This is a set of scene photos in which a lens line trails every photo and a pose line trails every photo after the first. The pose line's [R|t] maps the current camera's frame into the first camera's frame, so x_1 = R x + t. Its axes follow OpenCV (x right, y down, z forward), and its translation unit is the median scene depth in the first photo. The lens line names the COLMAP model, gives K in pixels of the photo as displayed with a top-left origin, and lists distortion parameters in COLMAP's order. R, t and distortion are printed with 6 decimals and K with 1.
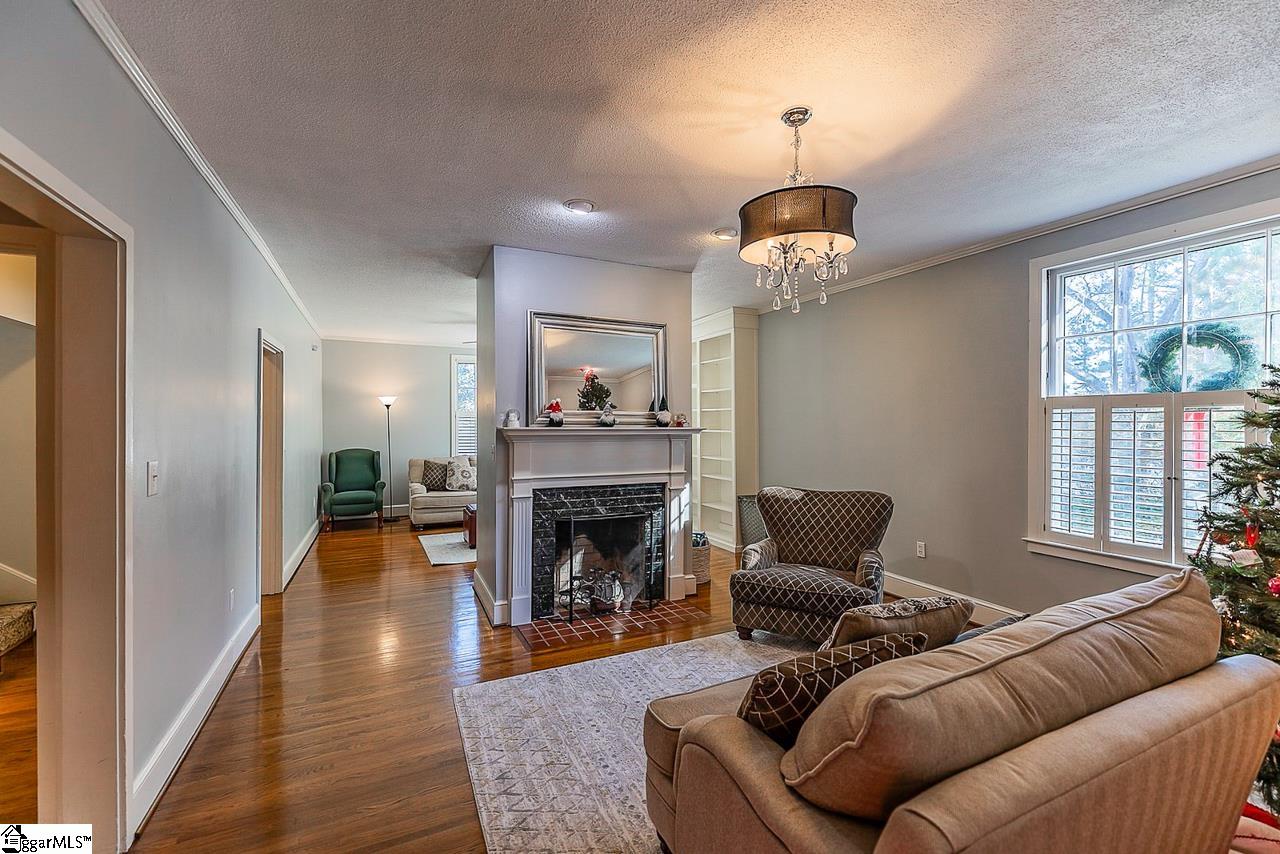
lens RADIAL K [[547.8, 0, 633.5], [0, 547.8, 421.8], [0, 0, 1]] dist [0.000178, -0.000331]
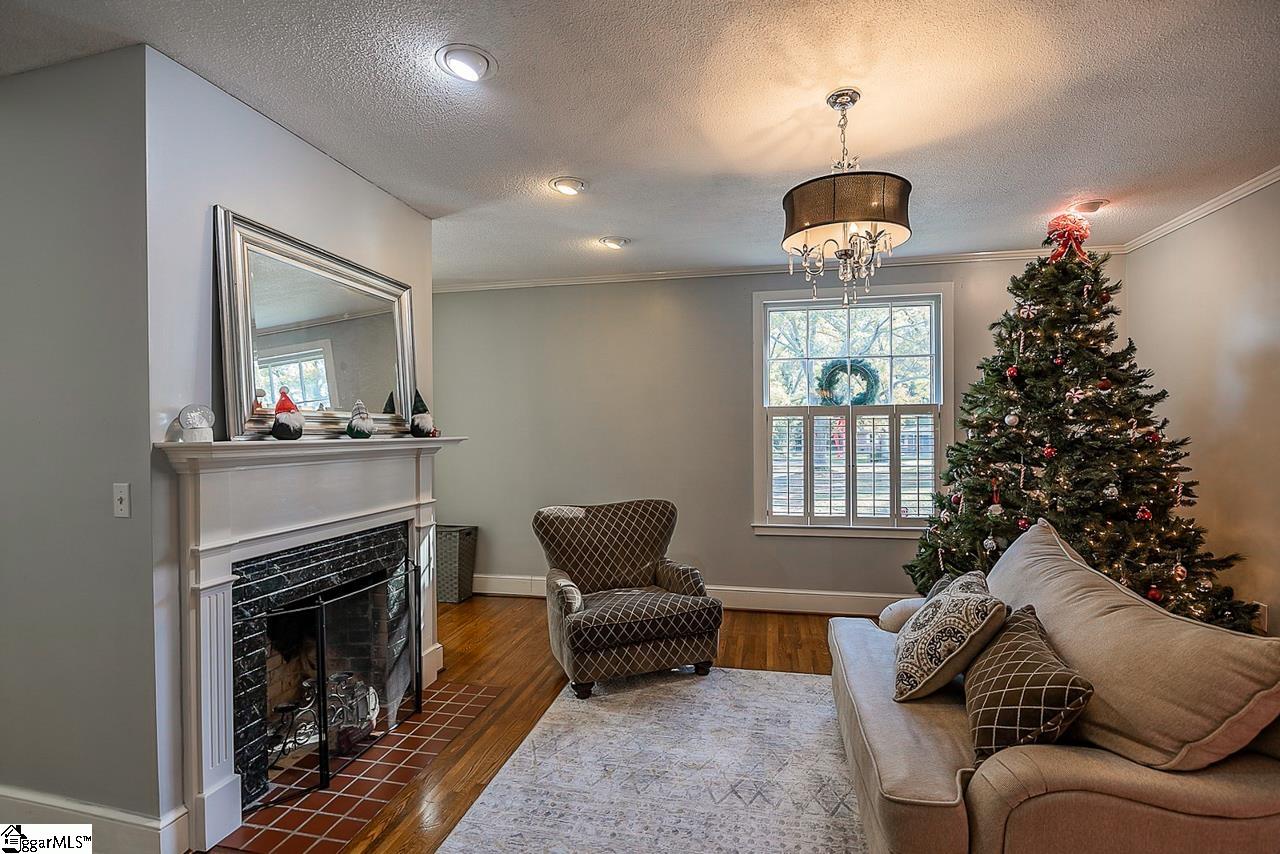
lens RADIAL K [[581.6, 0, 648.4], [0, 581.6, 431.7], [0, 0, 1]] dist [-0.026731, -0.000905]
pose [[0.590881, -0.009055, 0.806708, -0.386434], [0.008272, 0.999952, 0.005165, 0.001889], [-0.806717, 0.003622, 0.590927, 0.383629]]
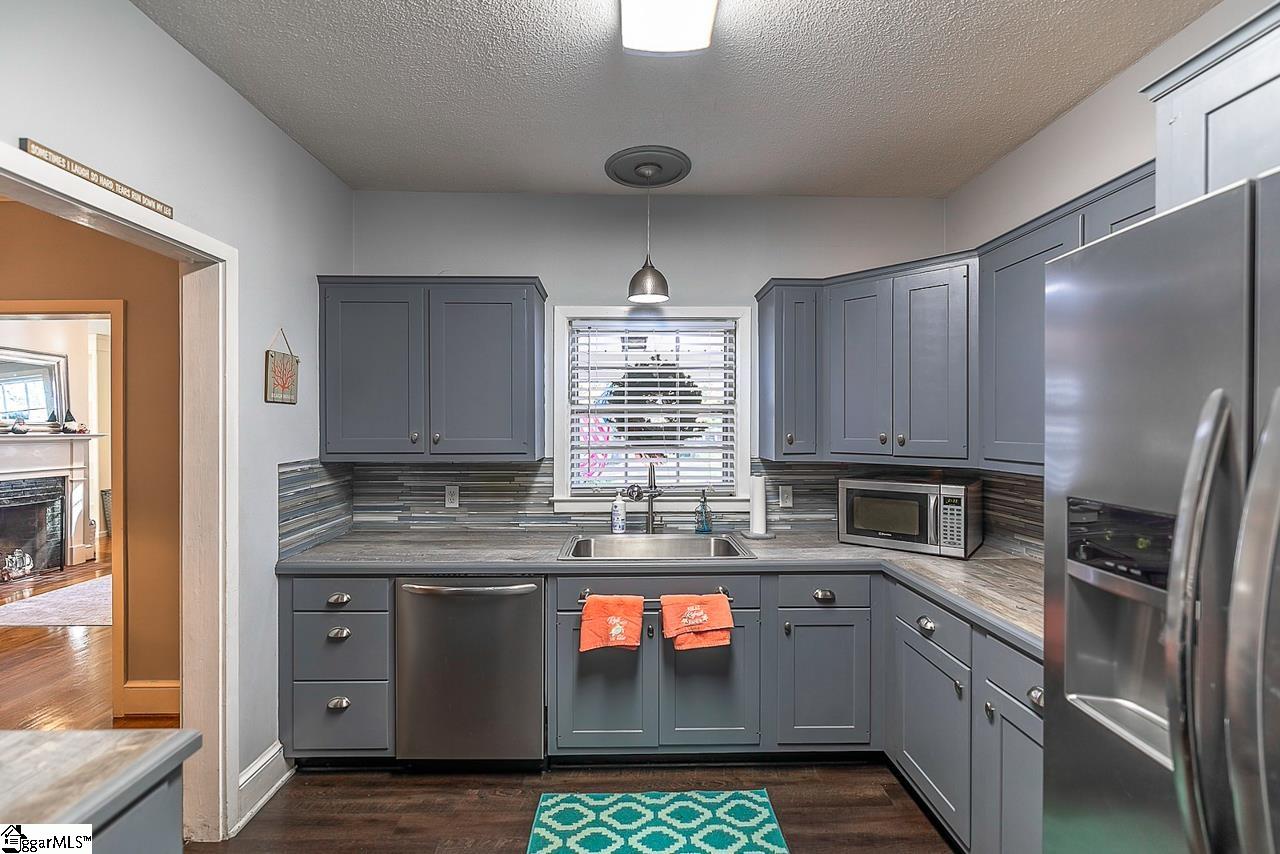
lens RADIAL K [[547.8, 0, 638.0], [0, 547.8, 423.3], [0, 0, 1]] dist [0.000178, -0.000331]
pose [[0.401541, -0.000274, 0.915841, -0.665383], [0.005242, 0.999984, -0.001998, -0.005272], [-0.915826, 0.005603, 0.401536, -0.873066]]
